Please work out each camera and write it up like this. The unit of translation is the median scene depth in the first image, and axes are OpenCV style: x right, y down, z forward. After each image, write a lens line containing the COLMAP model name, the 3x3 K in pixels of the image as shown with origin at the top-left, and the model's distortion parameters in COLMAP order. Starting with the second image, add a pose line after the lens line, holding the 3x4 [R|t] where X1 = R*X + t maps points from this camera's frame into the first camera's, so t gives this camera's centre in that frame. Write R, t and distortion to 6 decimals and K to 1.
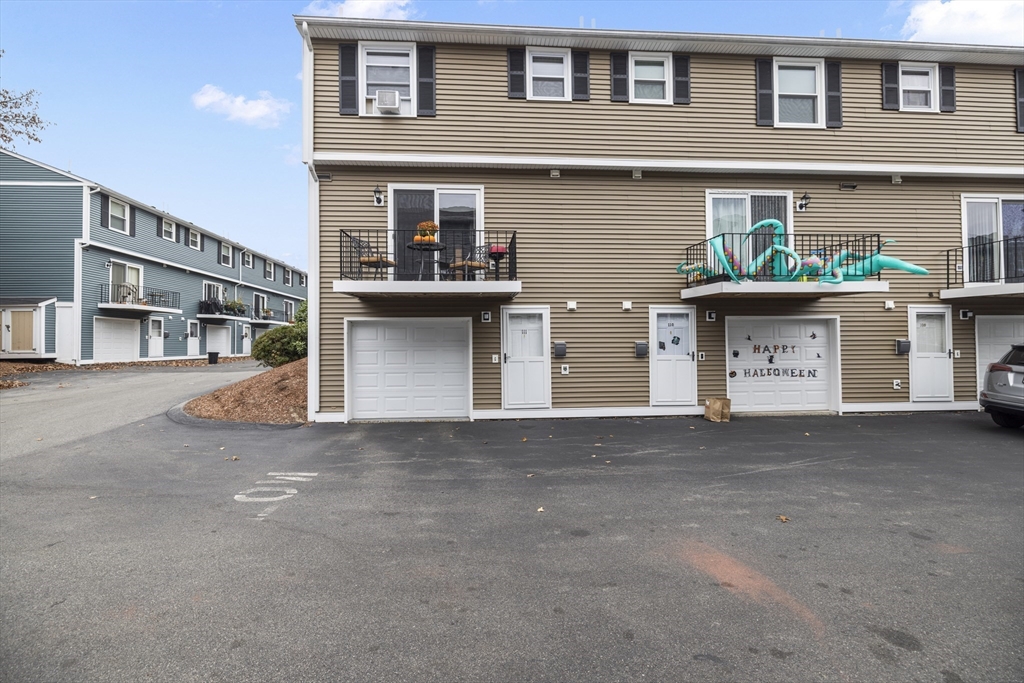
lens RADIAL K [[431.3, 0, 508.7], [0, 431.3, 338.3], [0, 0, 1]] dist [-0.000463, -0.000943]
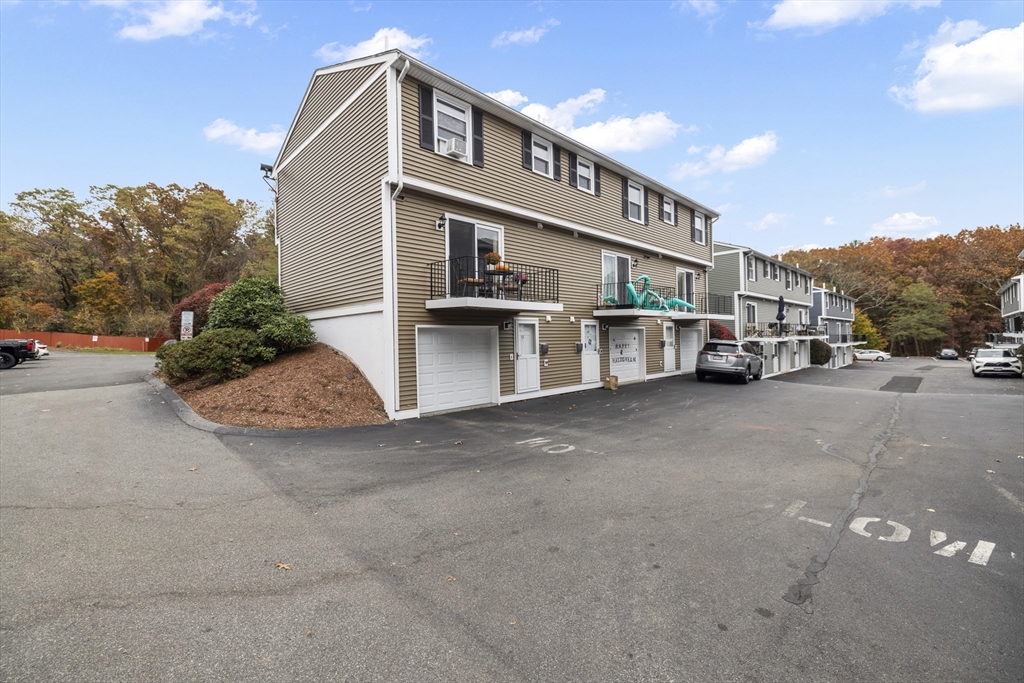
lens RADIAL K [[431.3, 0, 510.1], [0, 431.3, 339.3], [0, 0, 1]] dist [-0.000463, -0.000943]
pose [[0.759946, -0.007179, 0.649946, -0.911849], [0.003699, 0.999971, 0.006719, -0.016877], [-0.649975, -0.002702, 0.759951, -0.019561]]
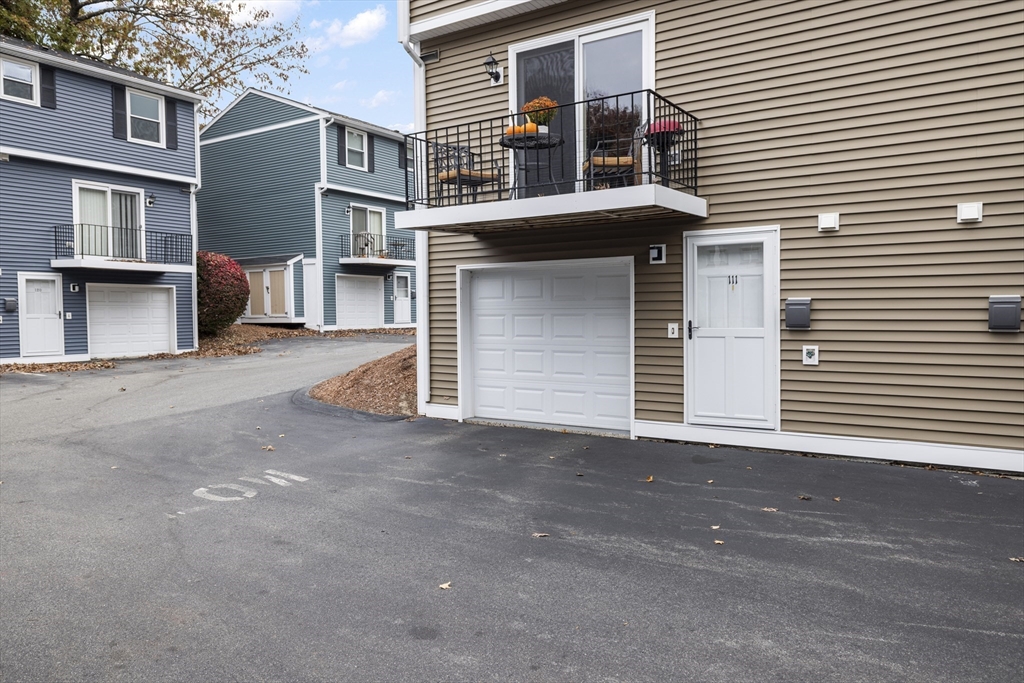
lens RADIAL K [[726.7, 0, 502.8], [0, 726.7, 342.8], [0, 0, 1]] dist [-0.000385, -0.000197]
pose [[0.795238, 0.026653, -0.605711, 0.356237], [0.011988, 0.998147, 0.059659, 0.005385], [0.606179, -0.054705, 0.793445, 0.139458]]
